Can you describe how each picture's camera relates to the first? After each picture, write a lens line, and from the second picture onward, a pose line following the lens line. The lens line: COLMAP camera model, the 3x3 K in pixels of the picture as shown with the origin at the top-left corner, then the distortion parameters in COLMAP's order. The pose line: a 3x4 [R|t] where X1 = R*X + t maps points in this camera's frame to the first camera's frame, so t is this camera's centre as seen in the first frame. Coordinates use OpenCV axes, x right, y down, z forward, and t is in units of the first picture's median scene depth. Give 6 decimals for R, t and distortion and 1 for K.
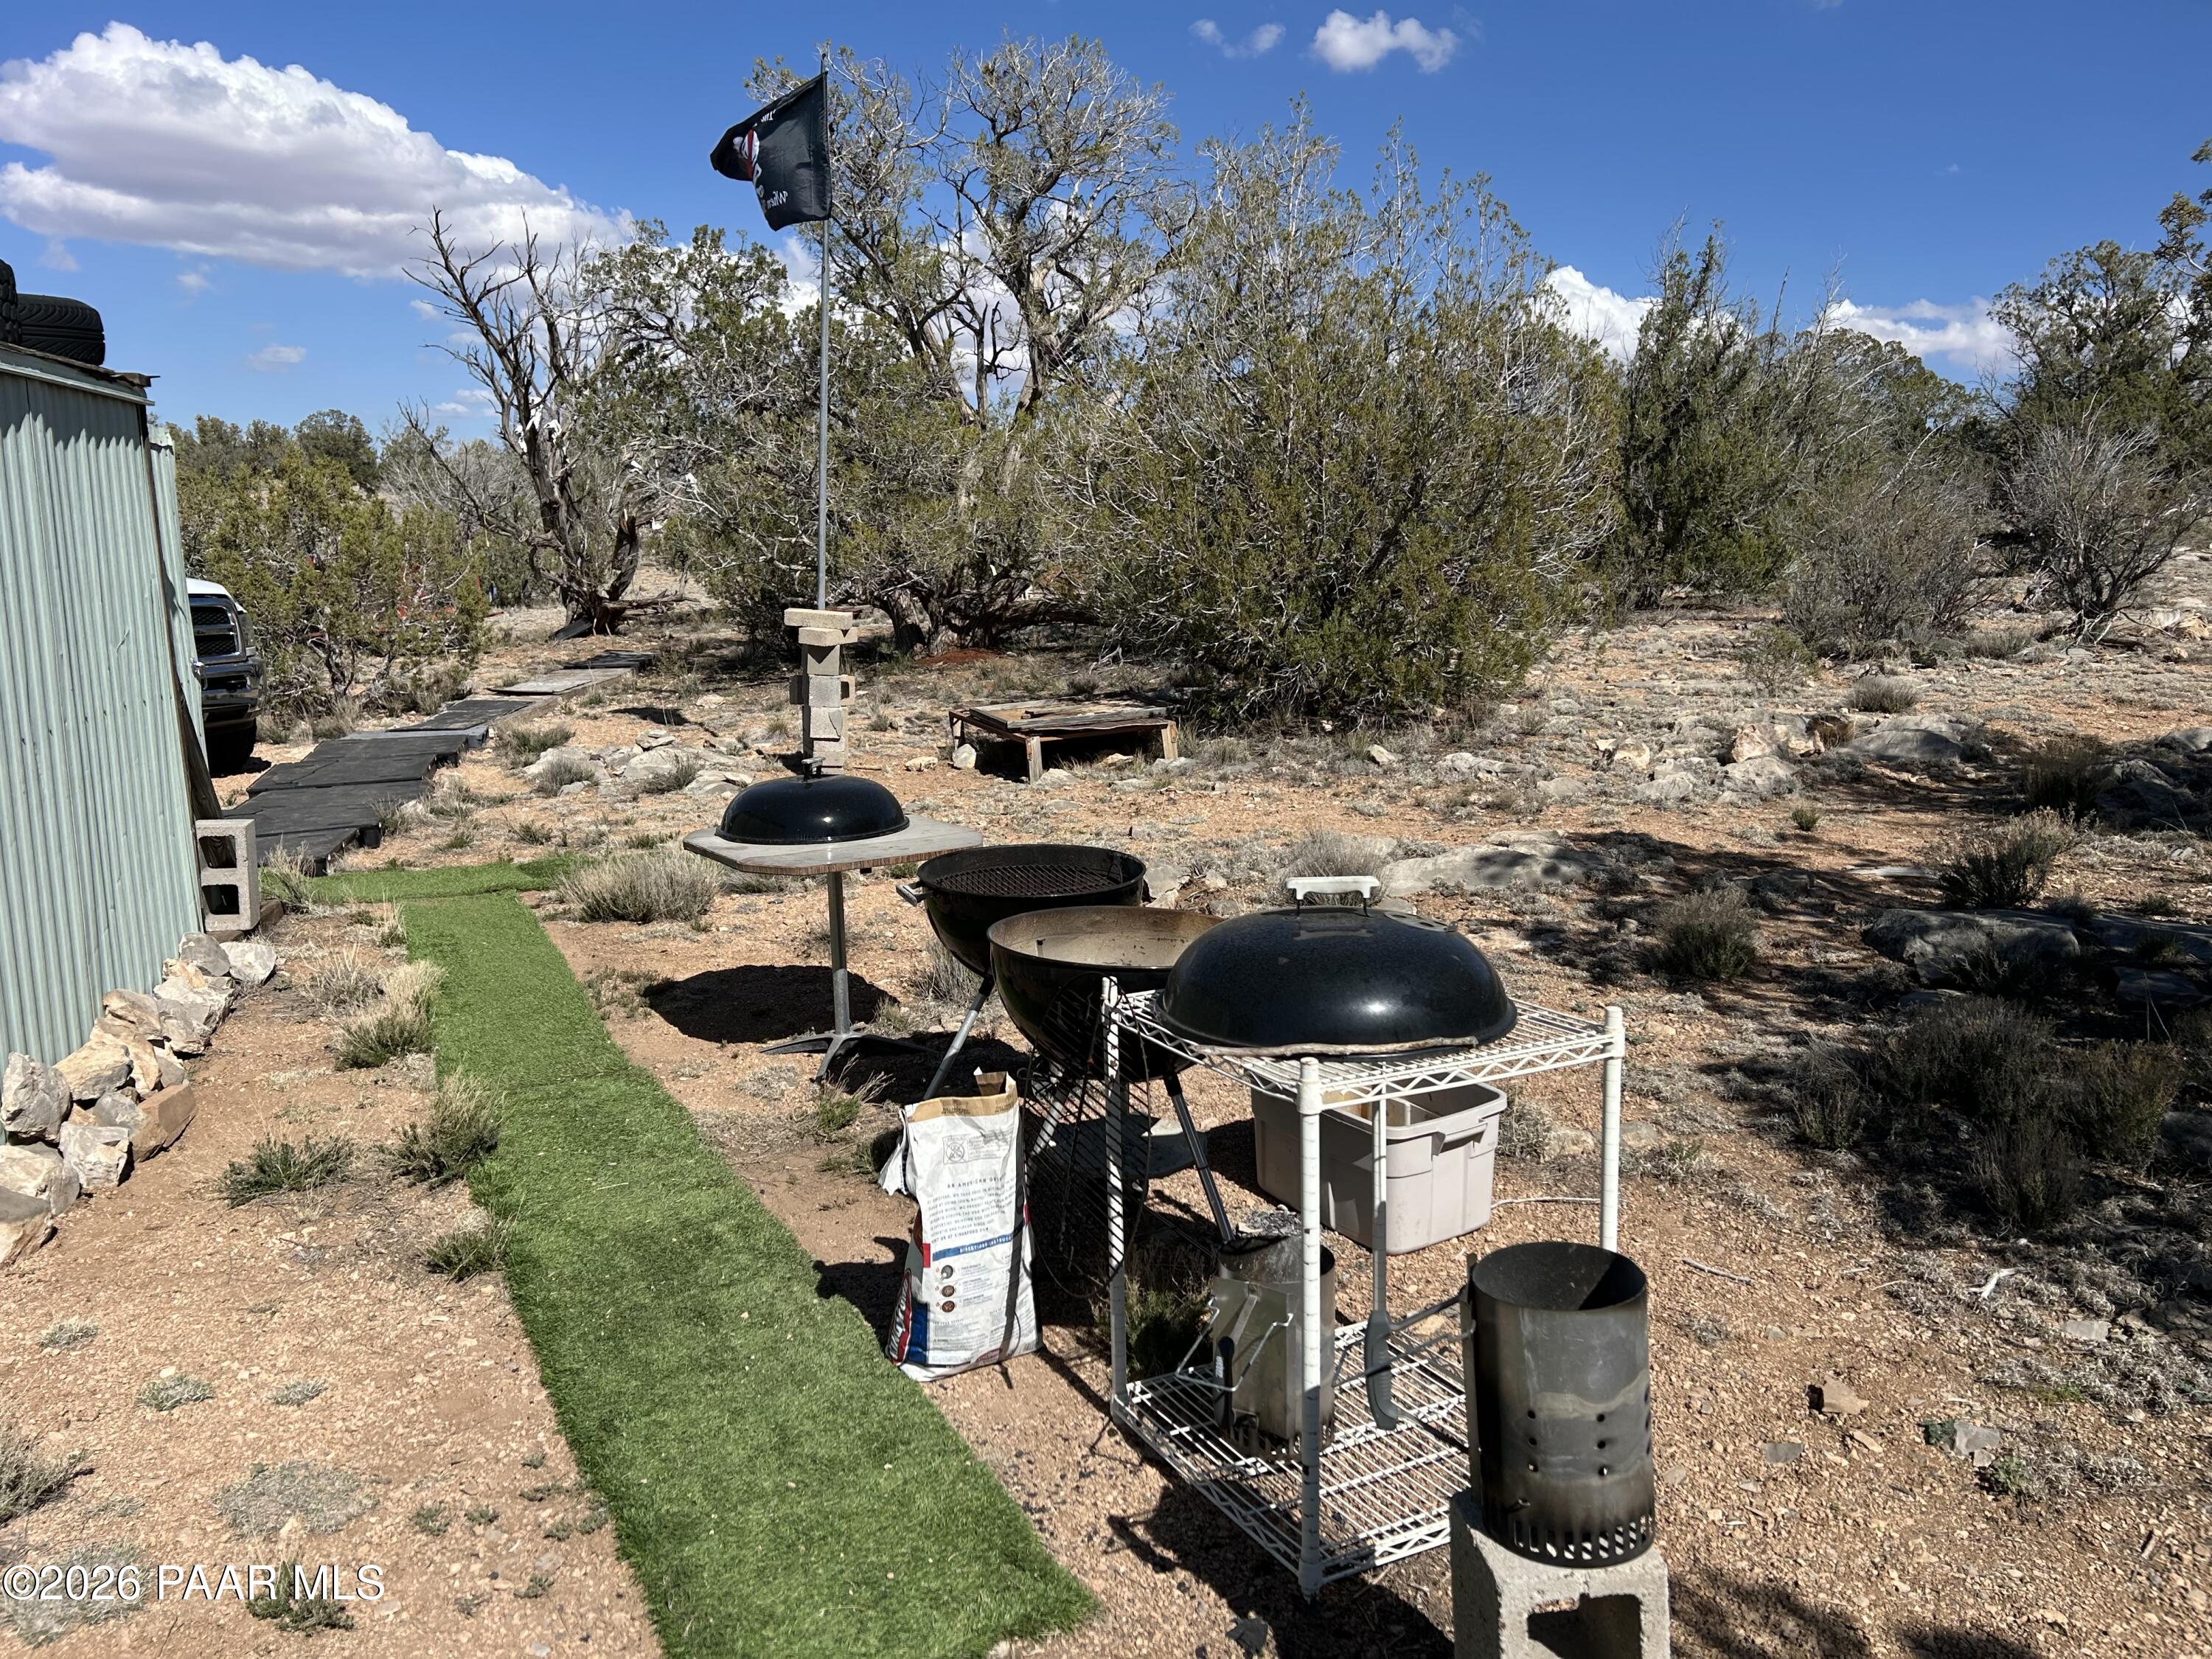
lens RADIAL K [[1660.5, 0, 1100.3], [0, 1660.5, 830.1], [0, 0, 1]] dist [0.042708, -0.054954]
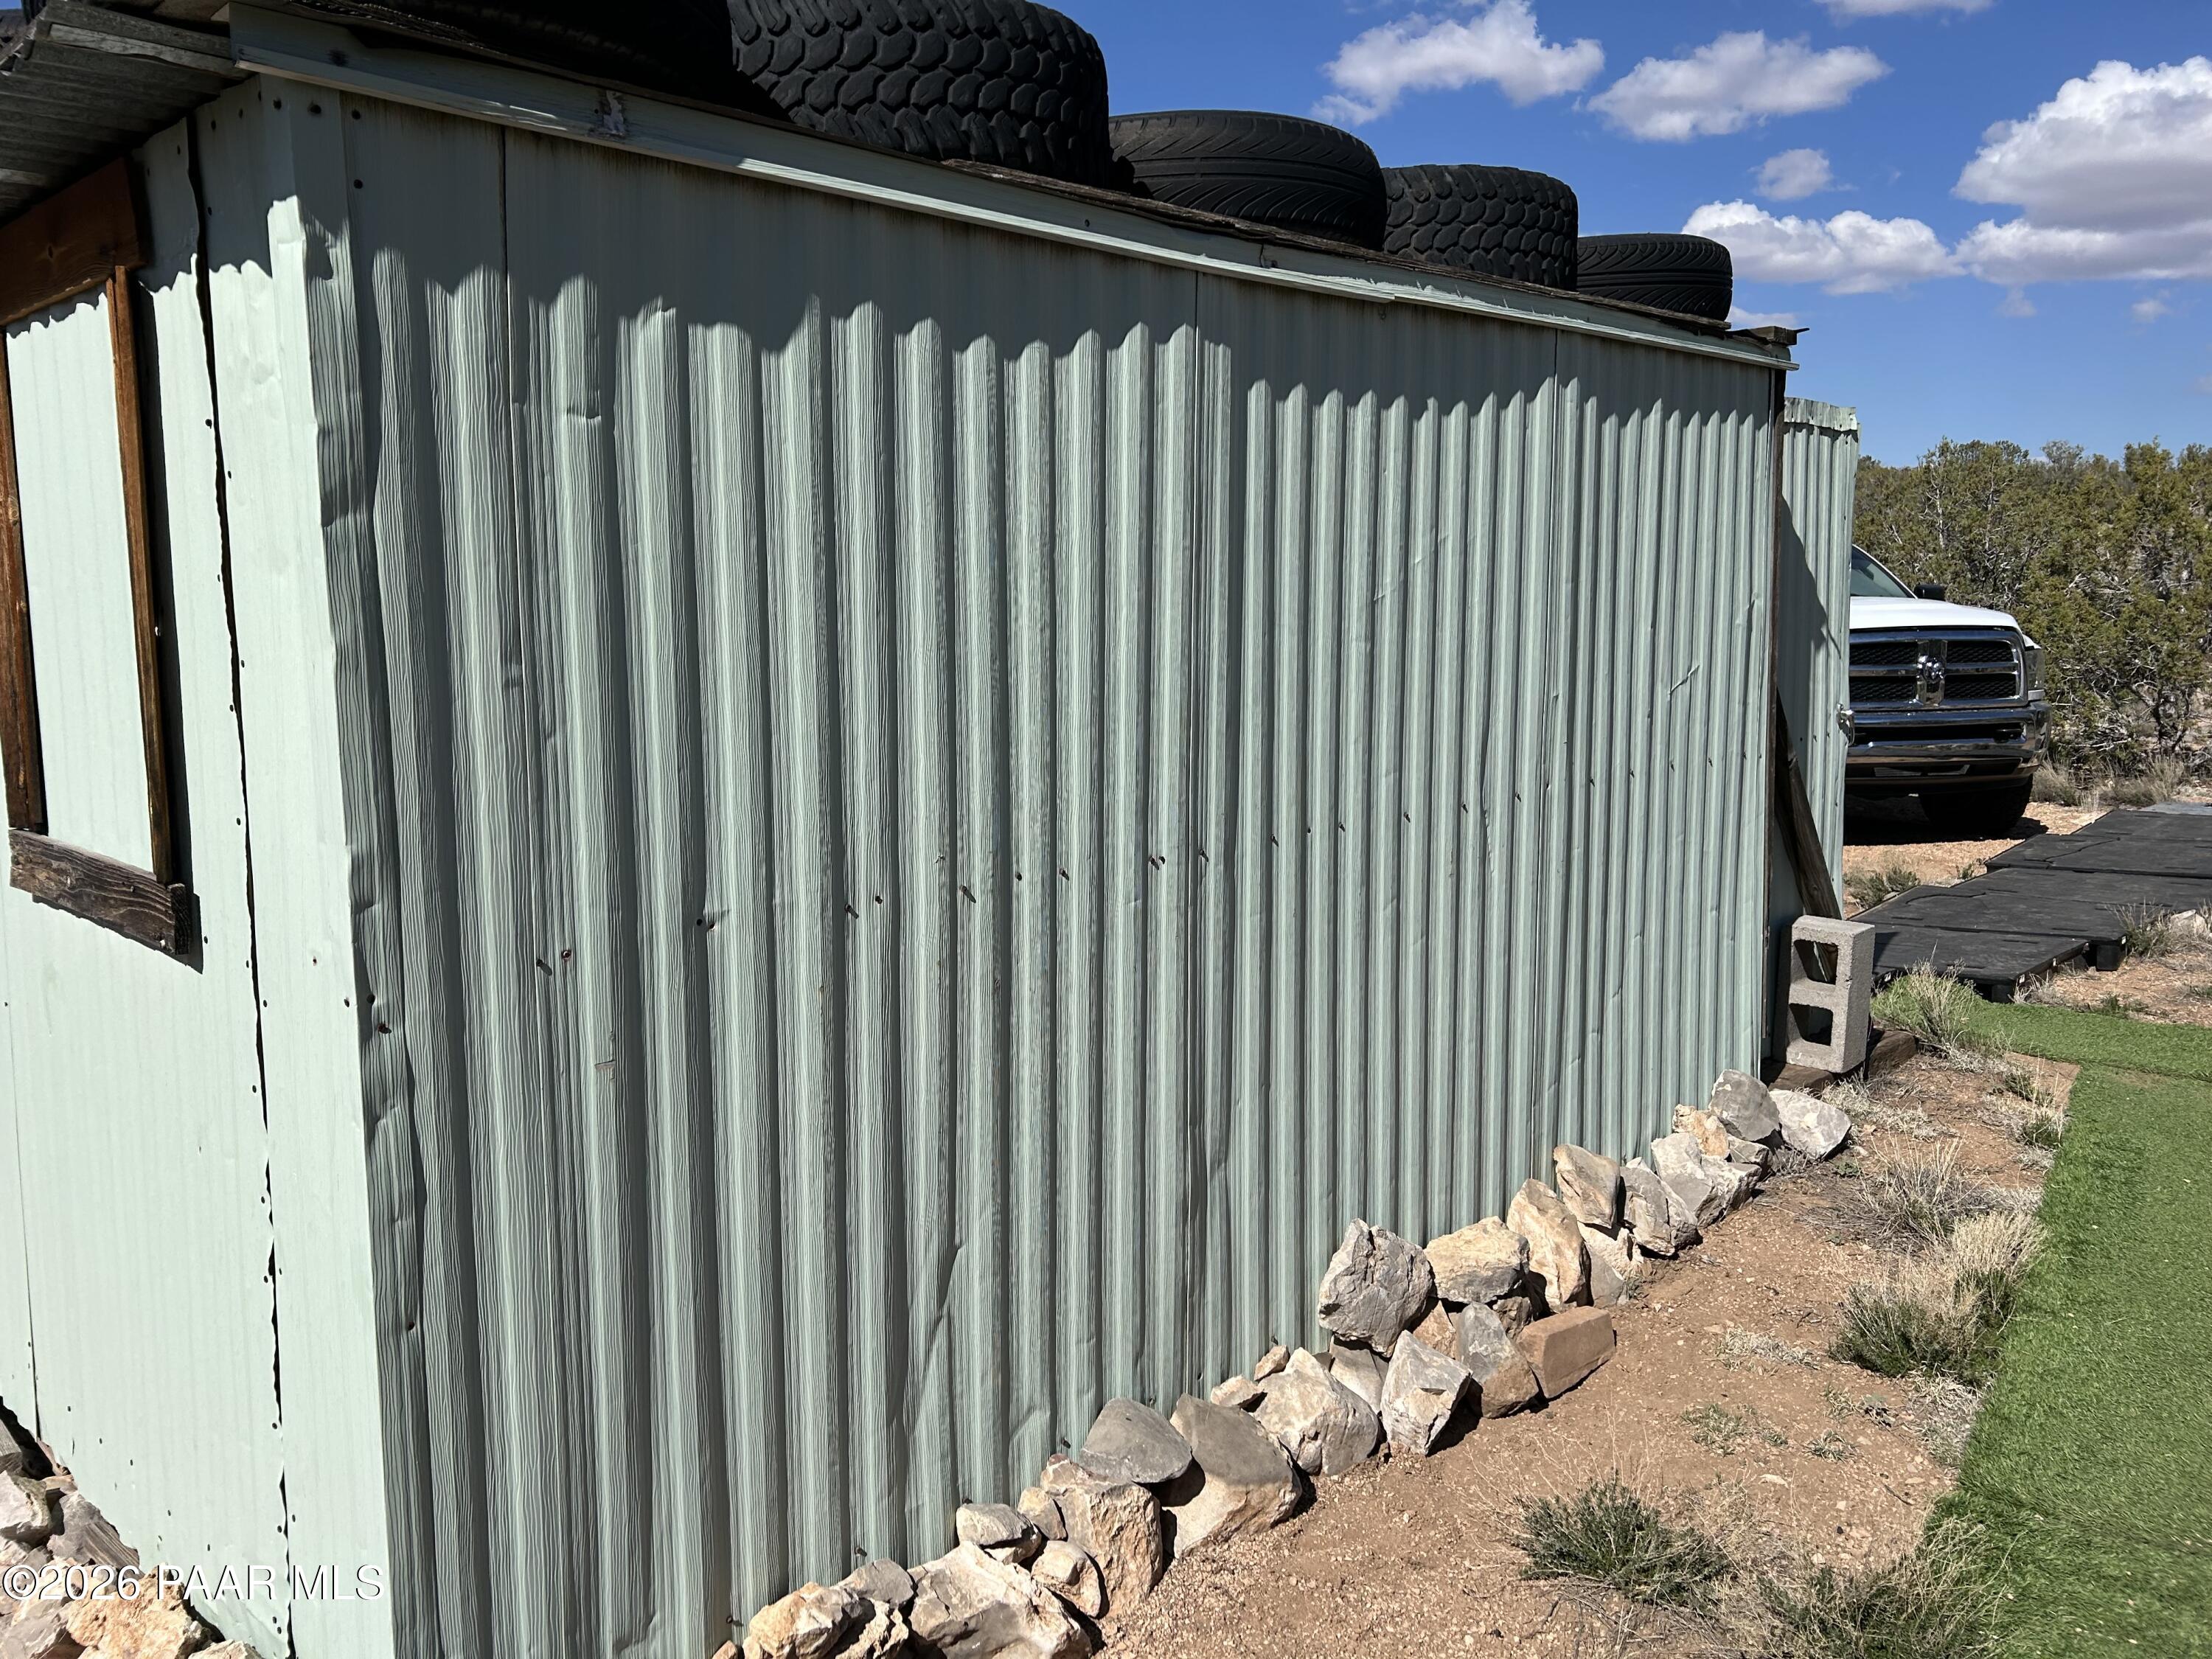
lens RADIAL K [[1660.5, 0, 1075.4], [0, 1660.5, 798.2], [0, 0, 1]] dist [0.042708, -0.054954]
pose [[0.506038, 0.097071, -0.857031, -0.058846], [-0.131131, 0.990754, 0.034790, -0.041353], [0.852485, 0.094778, 0.514089, 0.317838]]
